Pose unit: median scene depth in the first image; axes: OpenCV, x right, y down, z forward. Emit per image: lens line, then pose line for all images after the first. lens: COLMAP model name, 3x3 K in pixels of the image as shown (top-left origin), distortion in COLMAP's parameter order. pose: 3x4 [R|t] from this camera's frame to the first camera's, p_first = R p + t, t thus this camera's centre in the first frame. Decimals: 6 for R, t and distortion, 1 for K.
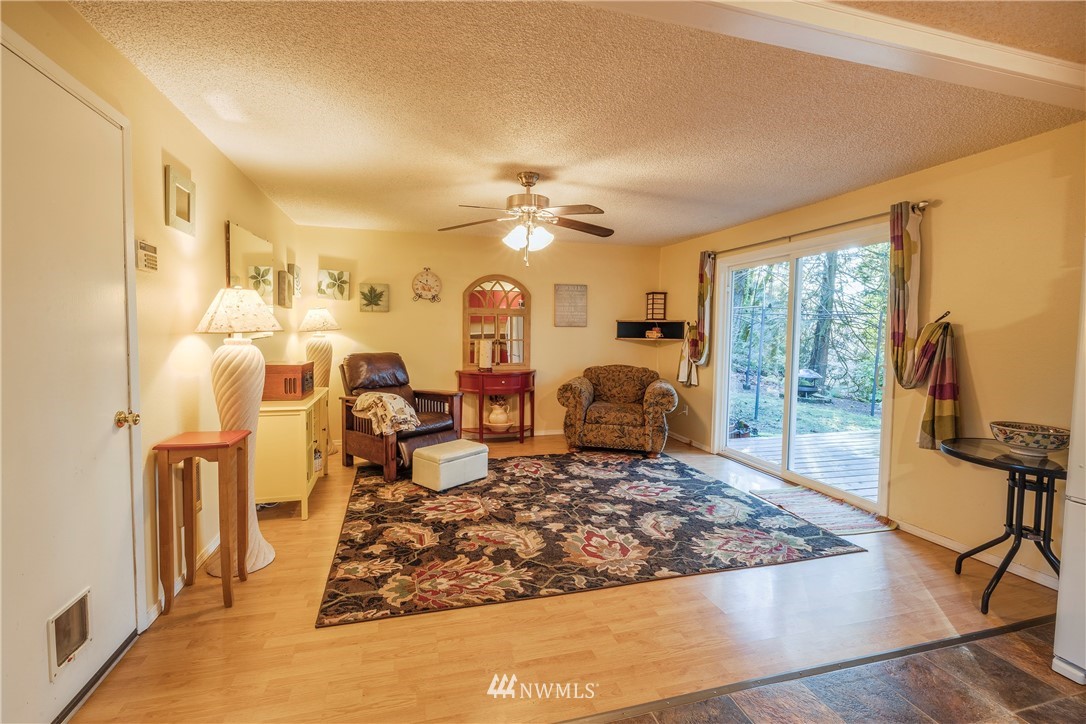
lens RADIAL K [[470.0, 0, 529.1], [0, 470.0, 356.9], [0, 0, 1]] dist [-0.000012, -0.000245]
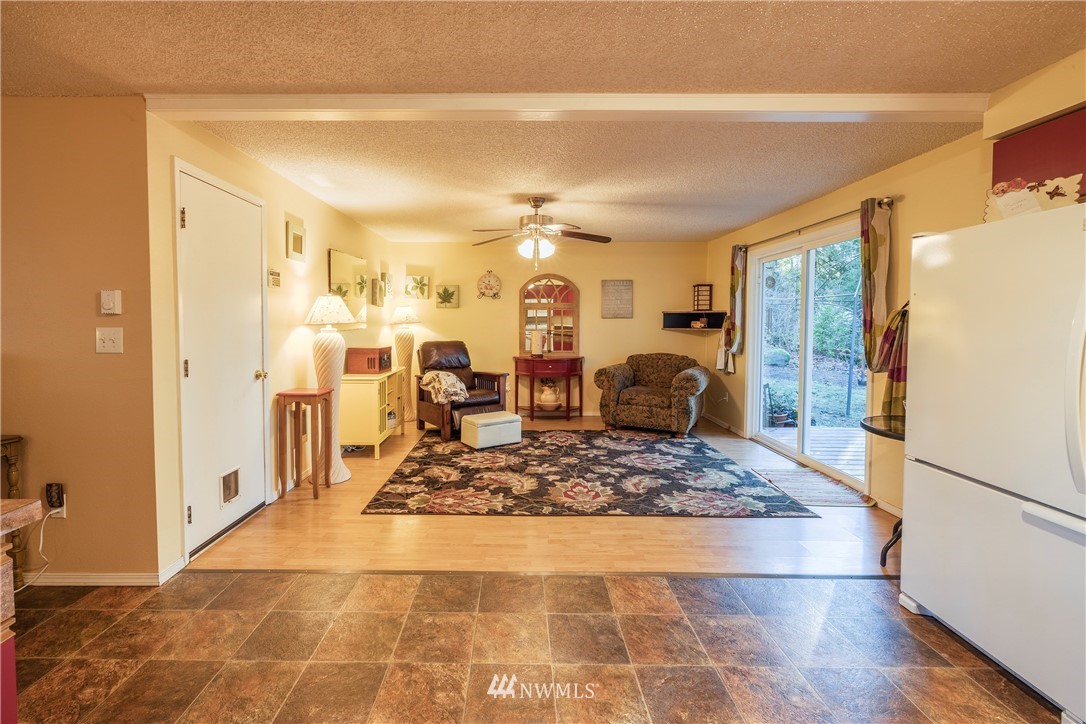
lens RADIAL K [[470.0, 0, 515.1], [0, 470.0, 341.8], [0, 0, 1]] dist [-0.000012, -0.000245]
pose [[0.963825, 0.001538, -0.266530, 0.286752], [-0.006008, 0.999855, -0.015959, 0.019304], [0.266466, 0.016983, 0.963695, -0.236401]]
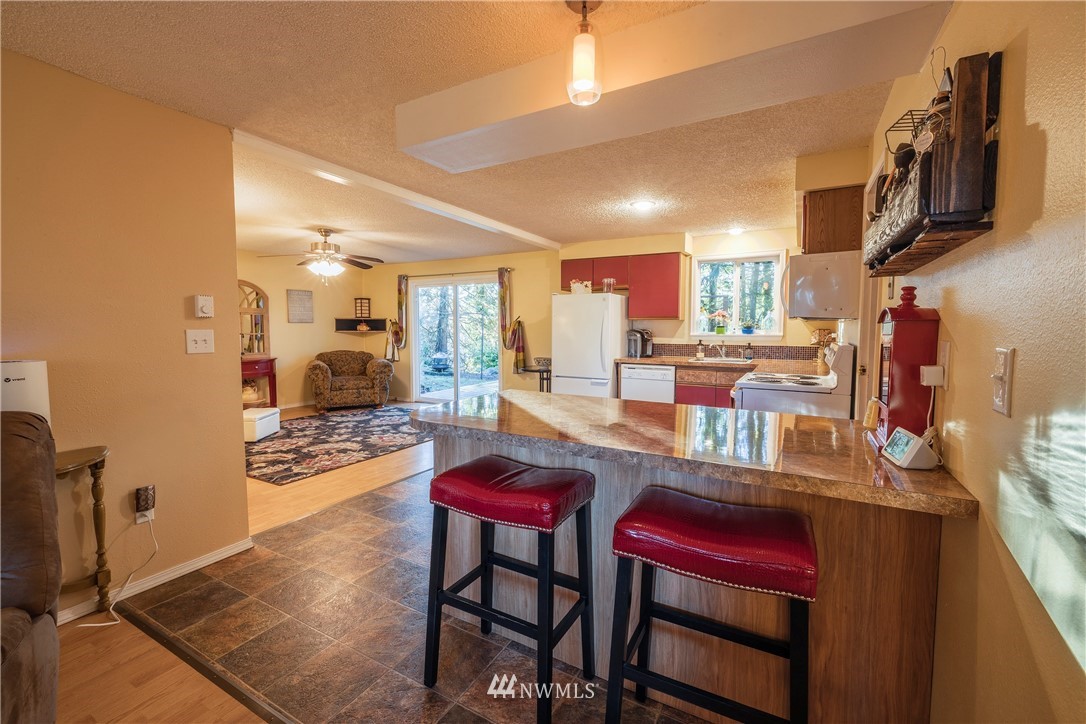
lens RADIAL K [[449.8, 0, 525.6], [0, 449.8, 354.7], [0, 0, 1]] dist [0.022845, -0.000291]
pose [[0.725274, -0.053074, 0.686411, -0.607850], [0.047361, 0.998508, 0.027163, 0.035861], [-0.686829, 0.012808, 0.726706, -0.622267]]
